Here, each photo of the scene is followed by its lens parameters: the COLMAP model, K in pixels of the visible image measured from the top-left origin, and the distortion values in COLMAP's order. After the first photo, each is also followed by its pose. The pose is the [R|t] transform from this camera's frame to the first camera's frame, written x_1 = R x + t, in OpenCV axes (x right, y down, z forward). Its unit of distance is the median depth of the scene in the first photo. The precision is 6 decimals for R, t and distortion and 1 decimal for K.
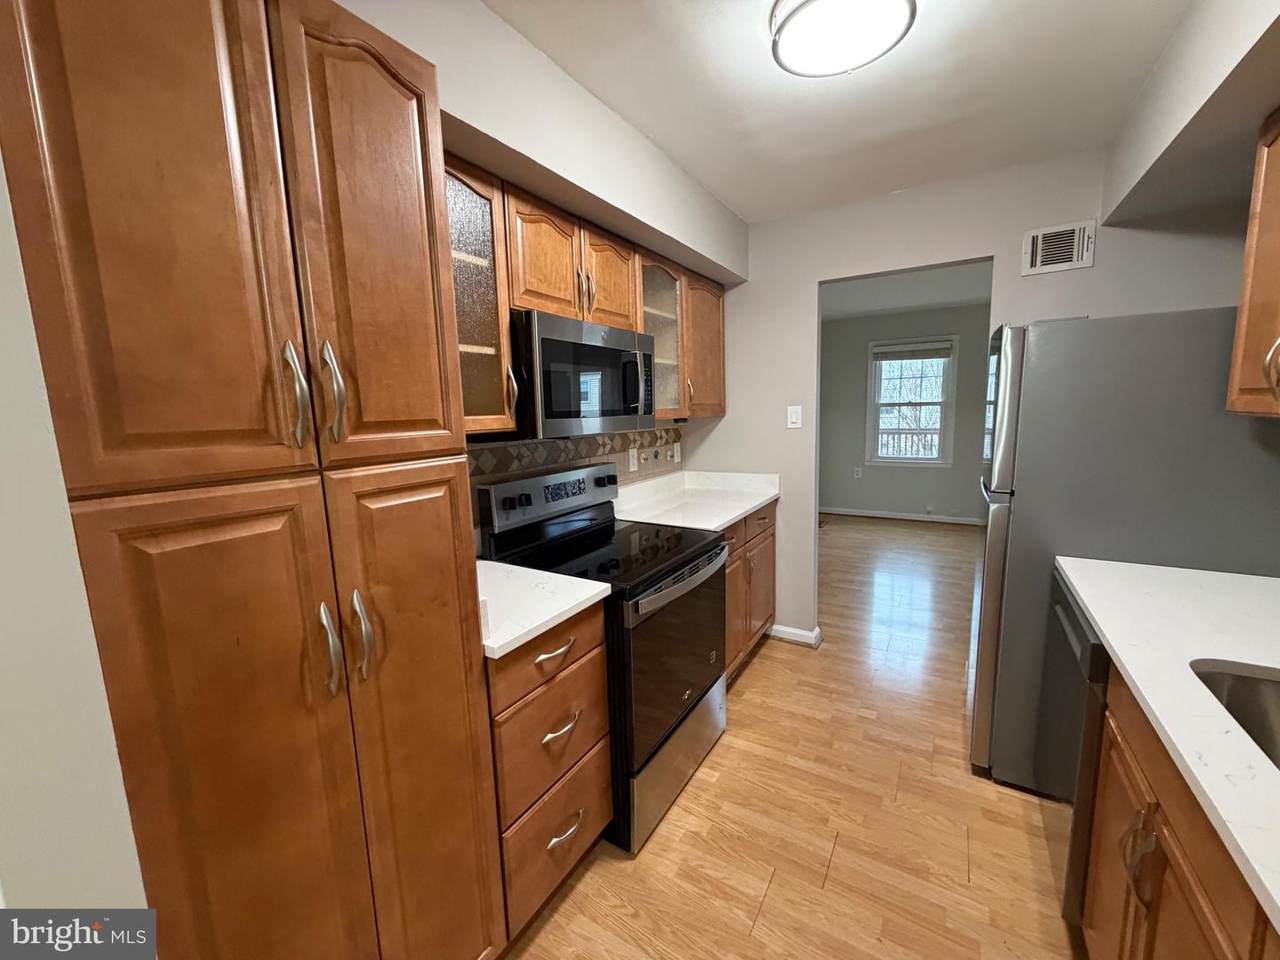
lens RADIAL K [[500.4, 0, 640.0], [0, 500.4, 480.0], [0, 0, 1]] dist [-0.001154, -0.000069]
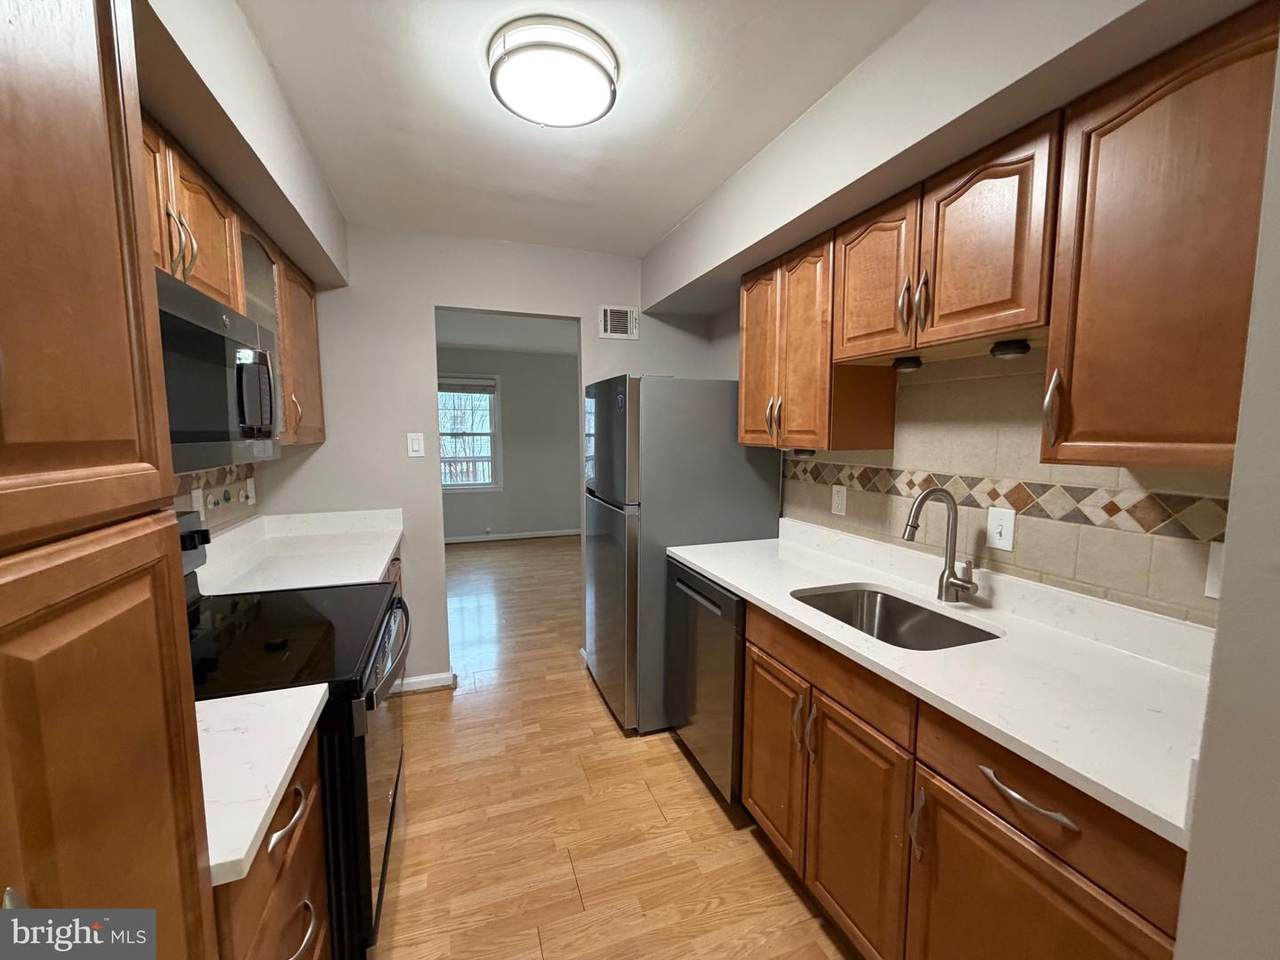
lens RADIAL K [[500.4, 0, 640.0], [0, 500.4, 480.0], [0, 0, 1]] dist [-0.001154, -0.000069]
pose [[0.629941, -0.046099, 0.775274, -0.206535], [0.090848, 0.995758, -0.014609, -0.014183], [-0.771311, 0.079635, 0.631456, 0.141089]]
